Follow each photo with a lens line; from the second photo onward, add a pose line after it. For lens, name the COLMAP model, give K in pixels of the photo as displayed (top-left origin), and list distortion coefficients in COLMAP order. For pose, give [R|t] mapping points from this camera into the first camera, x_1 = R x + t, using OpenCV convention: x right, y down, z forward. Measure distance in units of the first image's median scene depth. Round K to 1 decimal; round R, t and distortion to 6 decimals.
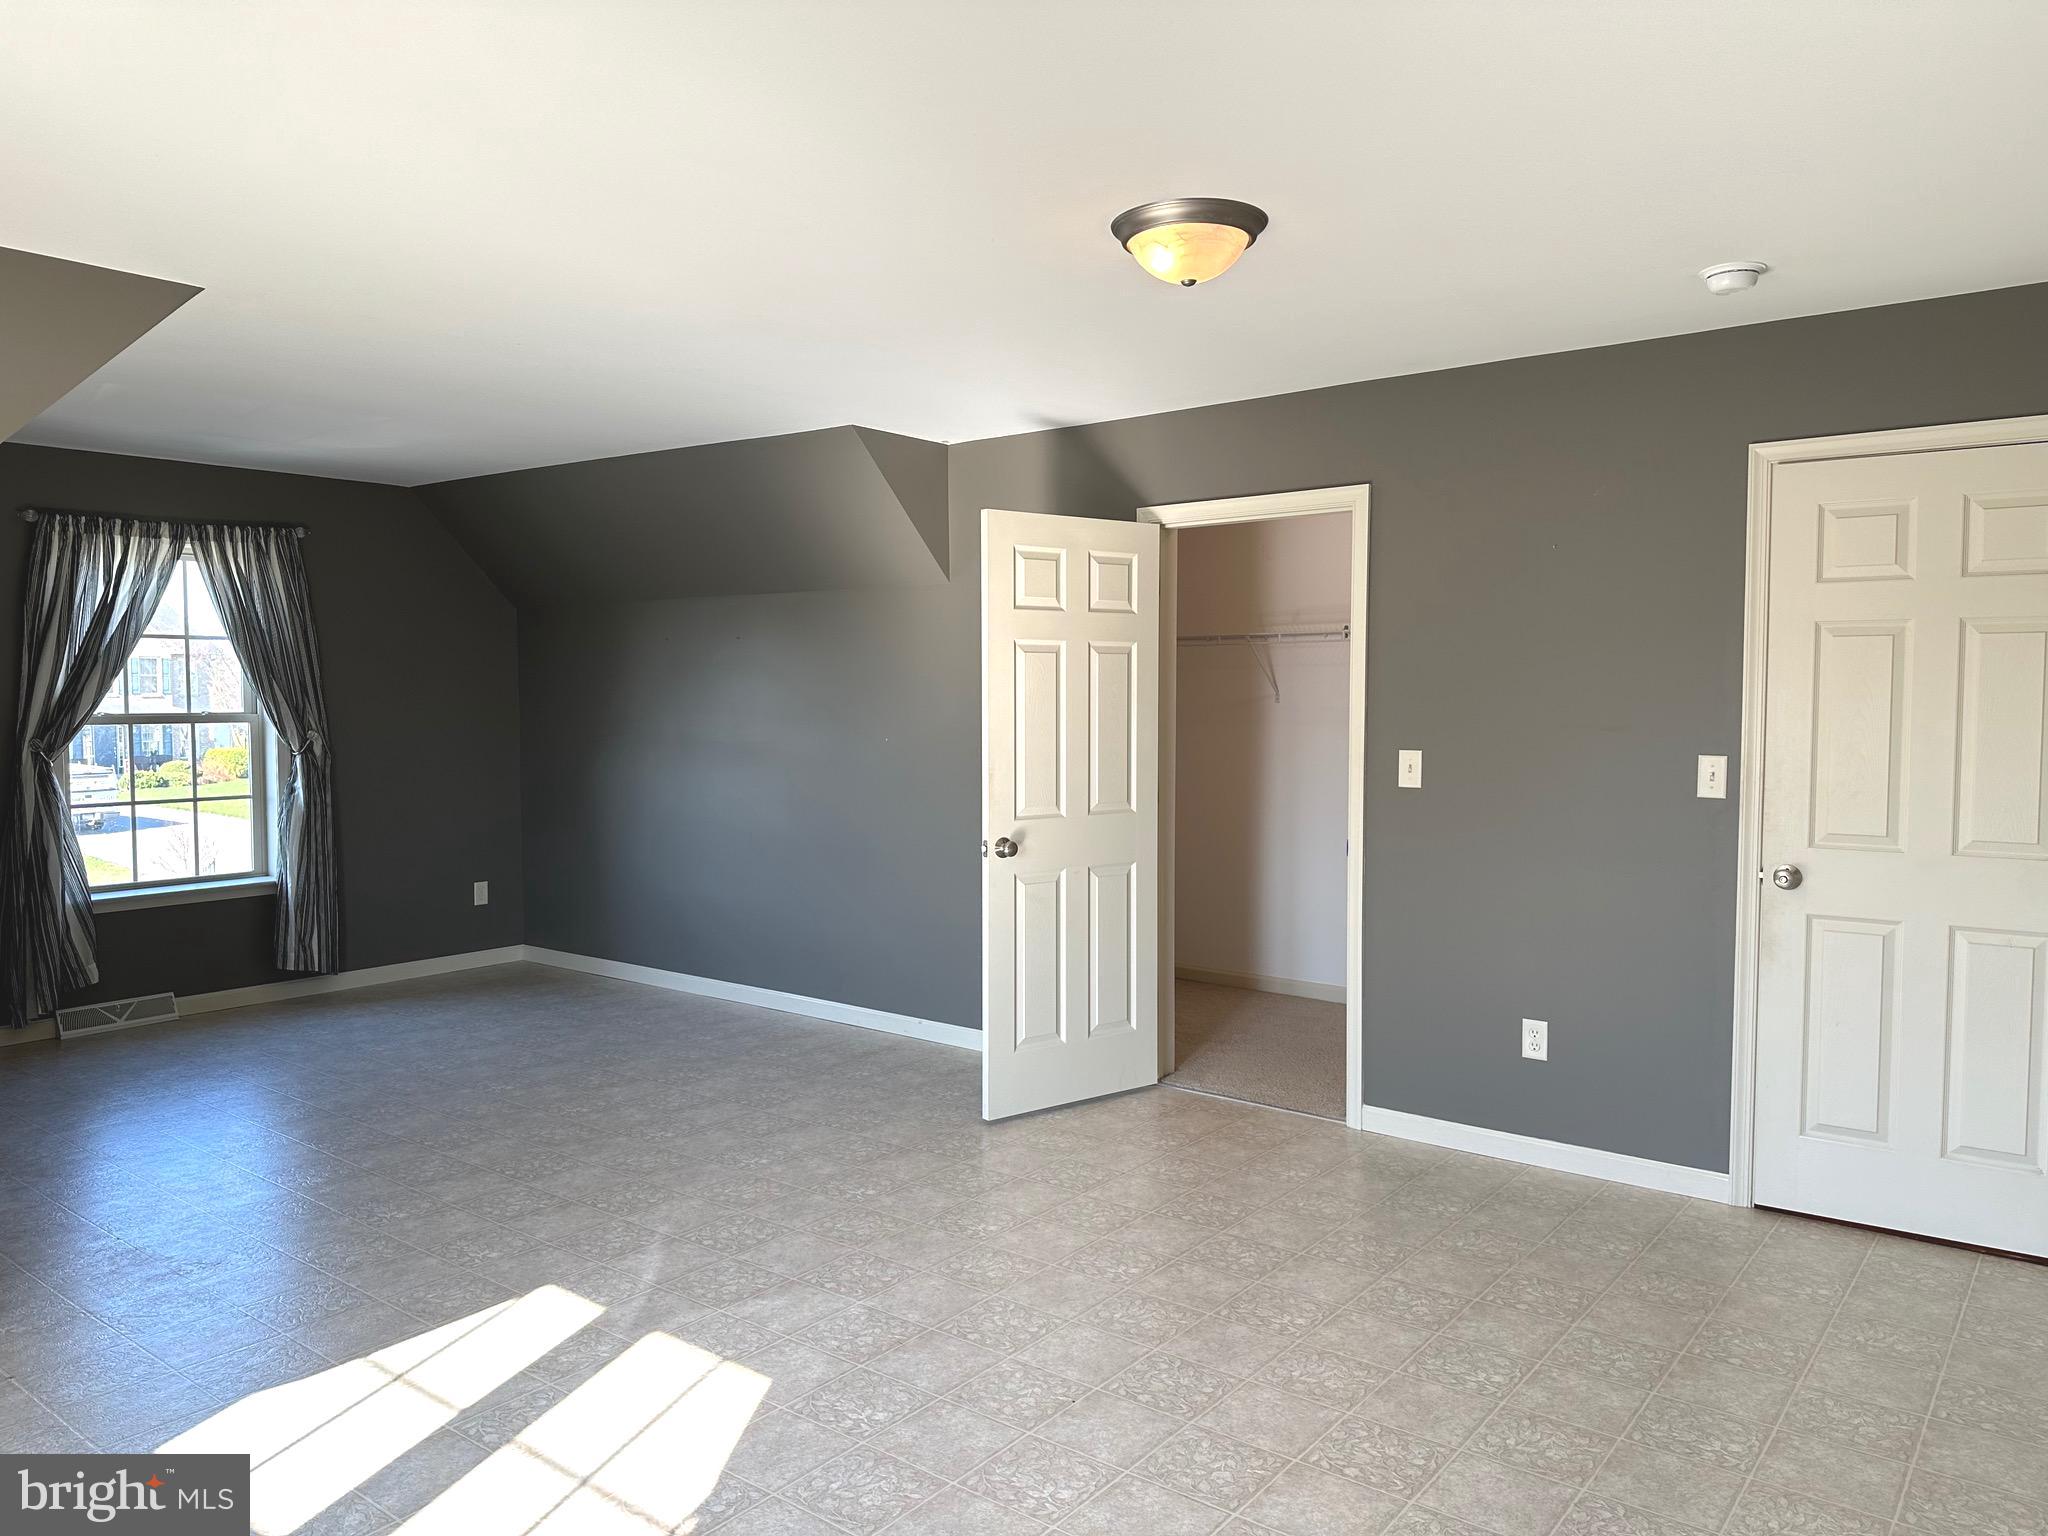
lens RADIAL K [[1419.9, 0, 1024.0], [0, 1419.9, 768.0], [0, 0, 1]] dist [0.005038, -0.002302]
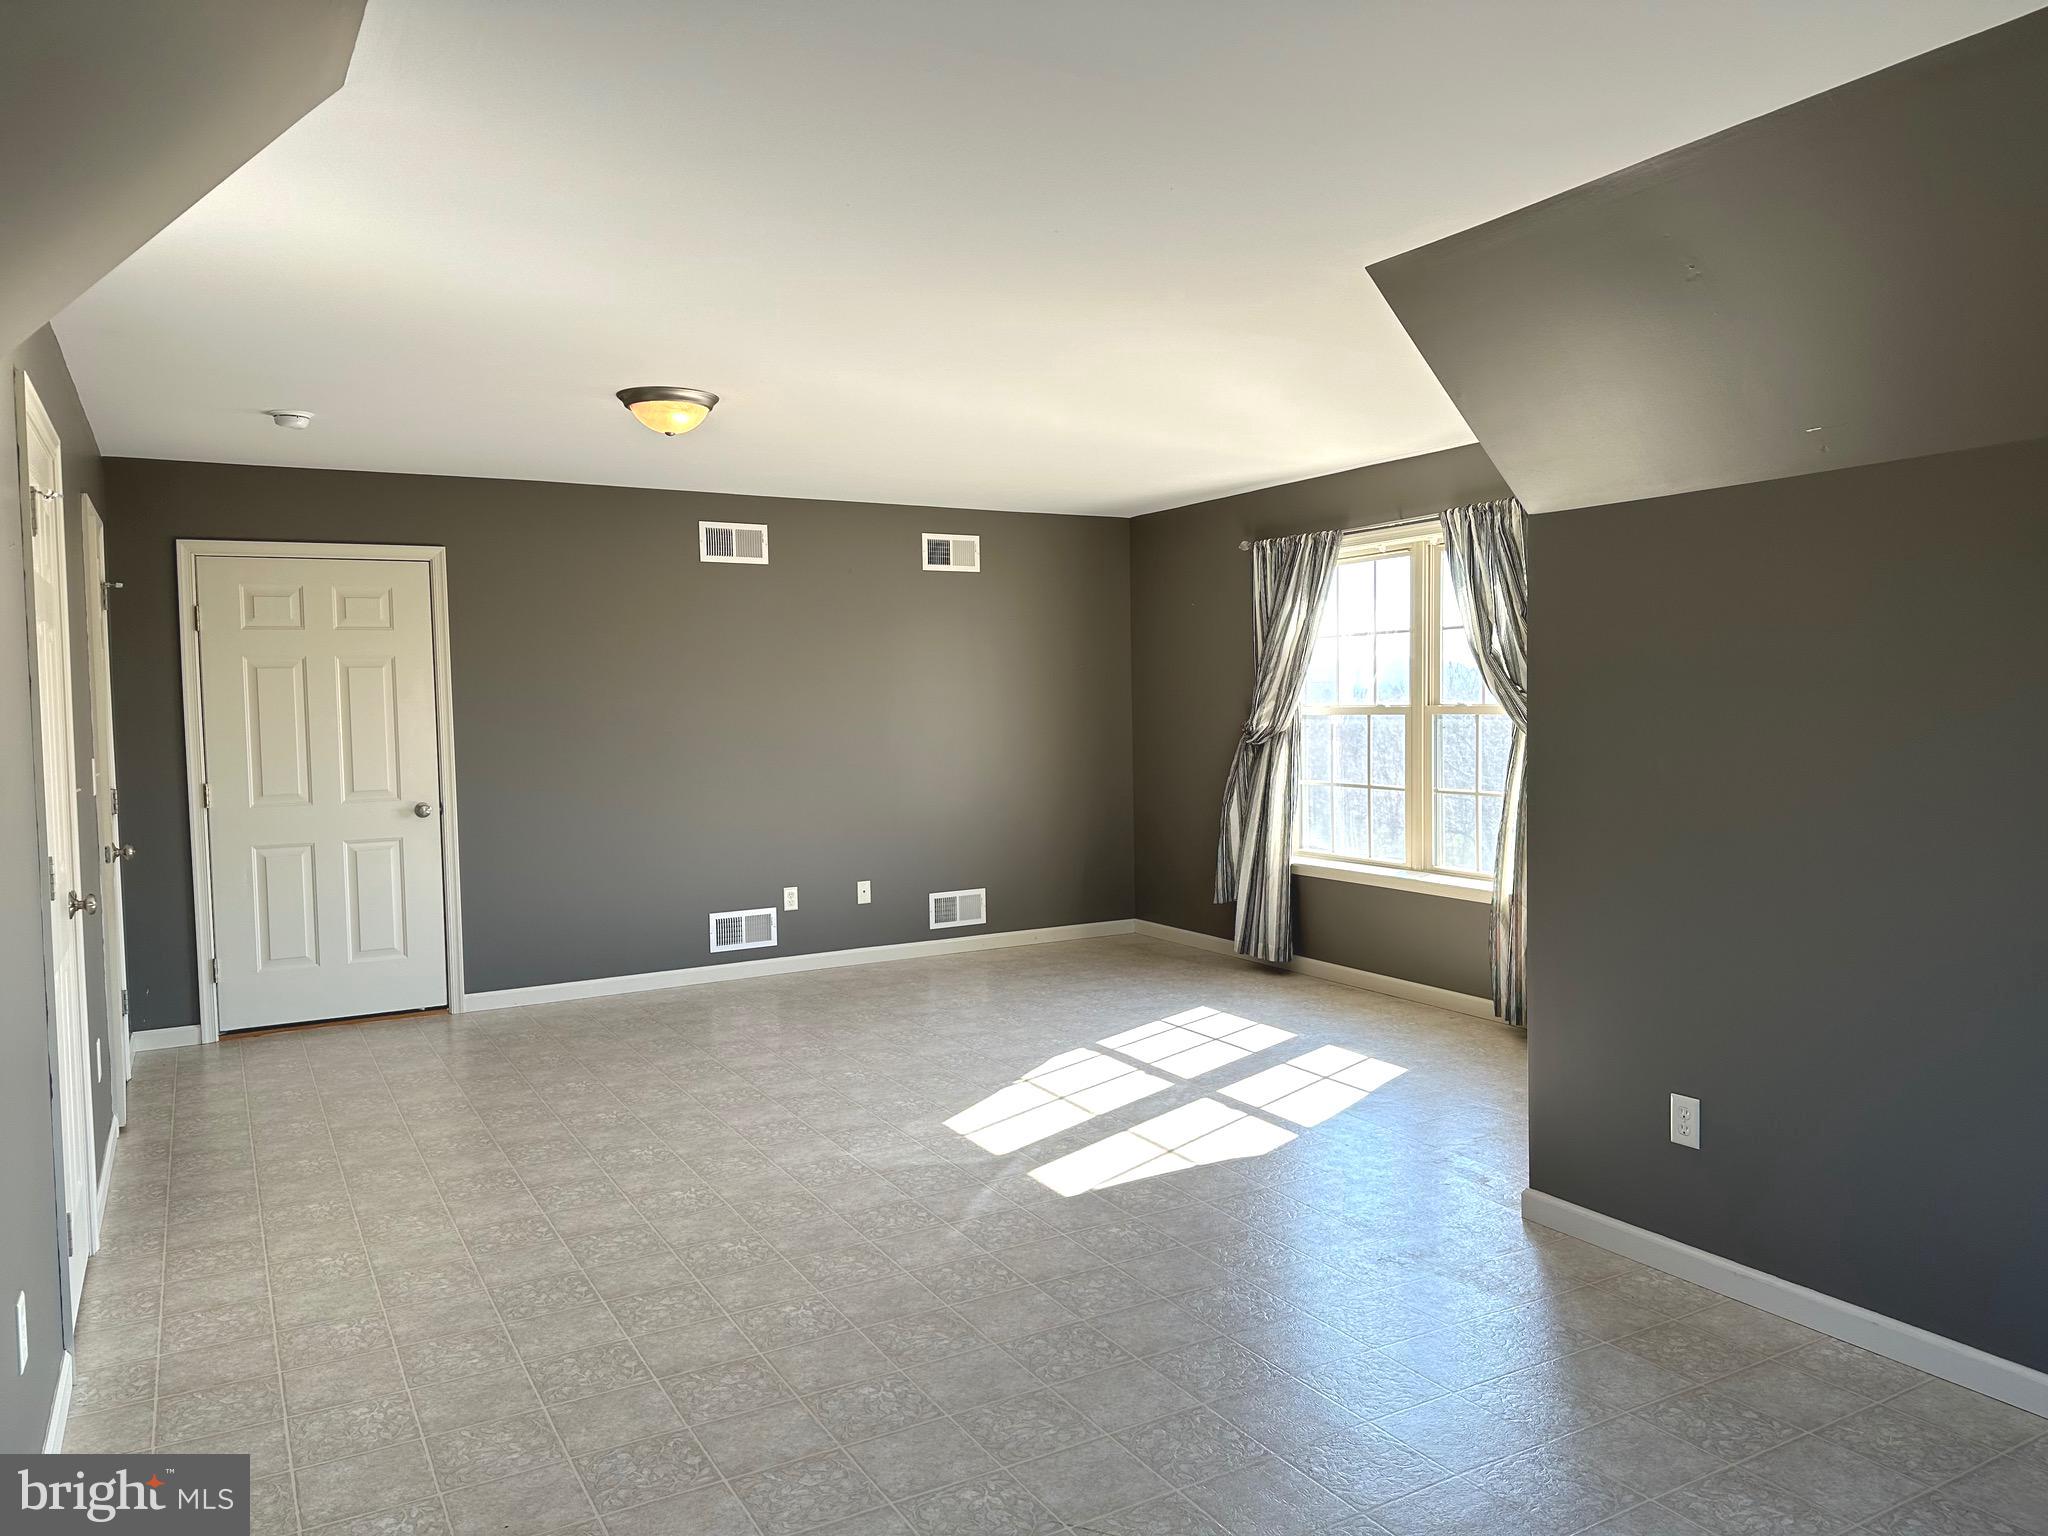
lens RADIAL K [[1419.9, 0, 1024.0], [0, 1419.9, 768.0], [0, 0, 1]] dist [0.005038, -0.002302]
pose [[-0.922932, 0.000302, 0.384963, -0.755947], [0.045873, 0.992961, 0.109200, -0.113134], [-0.382220, 0.118443, -0.916449, 2.057461]]
